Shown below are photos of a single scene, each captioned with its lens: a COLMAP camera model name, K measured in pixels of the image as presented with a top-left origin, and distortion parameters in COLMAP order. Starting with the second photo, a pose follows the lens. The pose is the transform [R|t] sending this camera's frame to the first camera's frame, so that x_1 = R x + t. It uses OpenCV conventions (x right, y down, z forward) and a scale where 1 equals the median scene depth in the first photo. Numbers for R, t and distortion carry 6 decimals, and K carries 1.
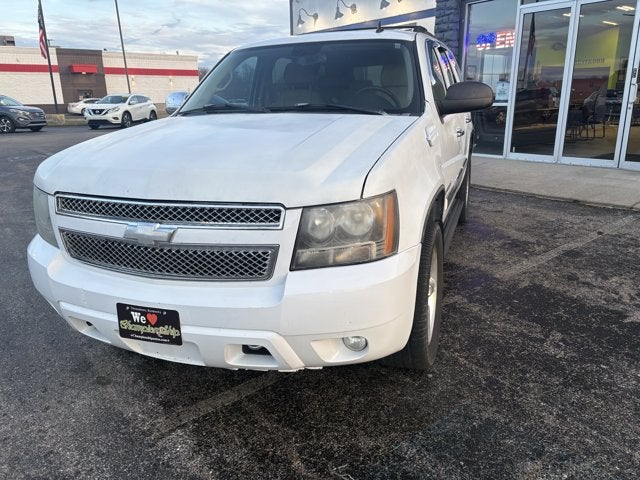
lens RADIAL K [[505.5, 0, 308.7], [0, 505.5, 256.6], [0, 0, 1]] dist [0.004756, -0.000639]
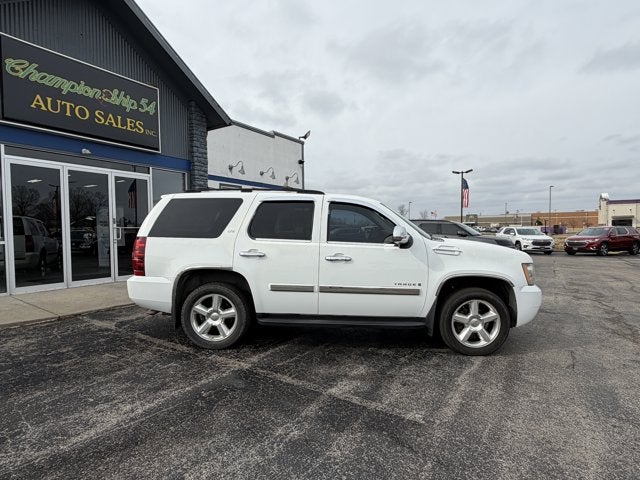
lens RADIAL K [[359.5, 0, 320.3], [0, 359.5, 241.2], [0, 0, 1]] dist [0.001178, 0.000127]
pose [[-0.333833, -0.004734, 0.942620, -2.149903], [0.292364, 0.950153, 0.108314, -0.852809], [-0.896147, 0.311747, -0.315809, 2.857726]]
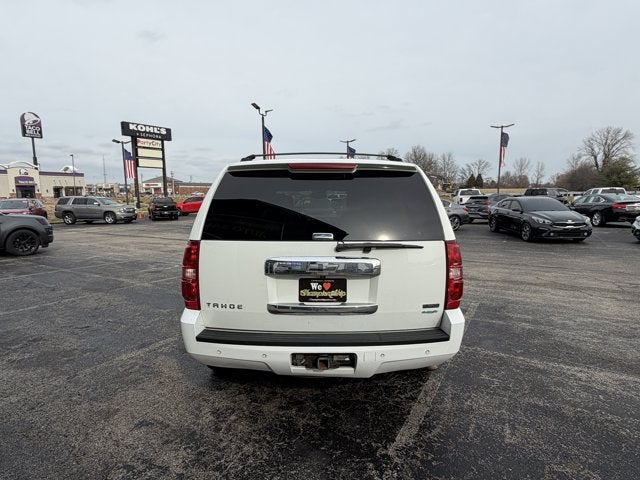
lens RADIAL K [[359.5, 0, 320.3], [0, 359.5, 241.2], [0, 0, 1]] dist [0.001178, 0.000127]
pose [[-0.927538, 0.074743, -0.366180, 0.968883], [-0.085124, 0.911794, 0.401729, -1.381388], [0.363907, 0.403789, -0.839361, 3.948687]]
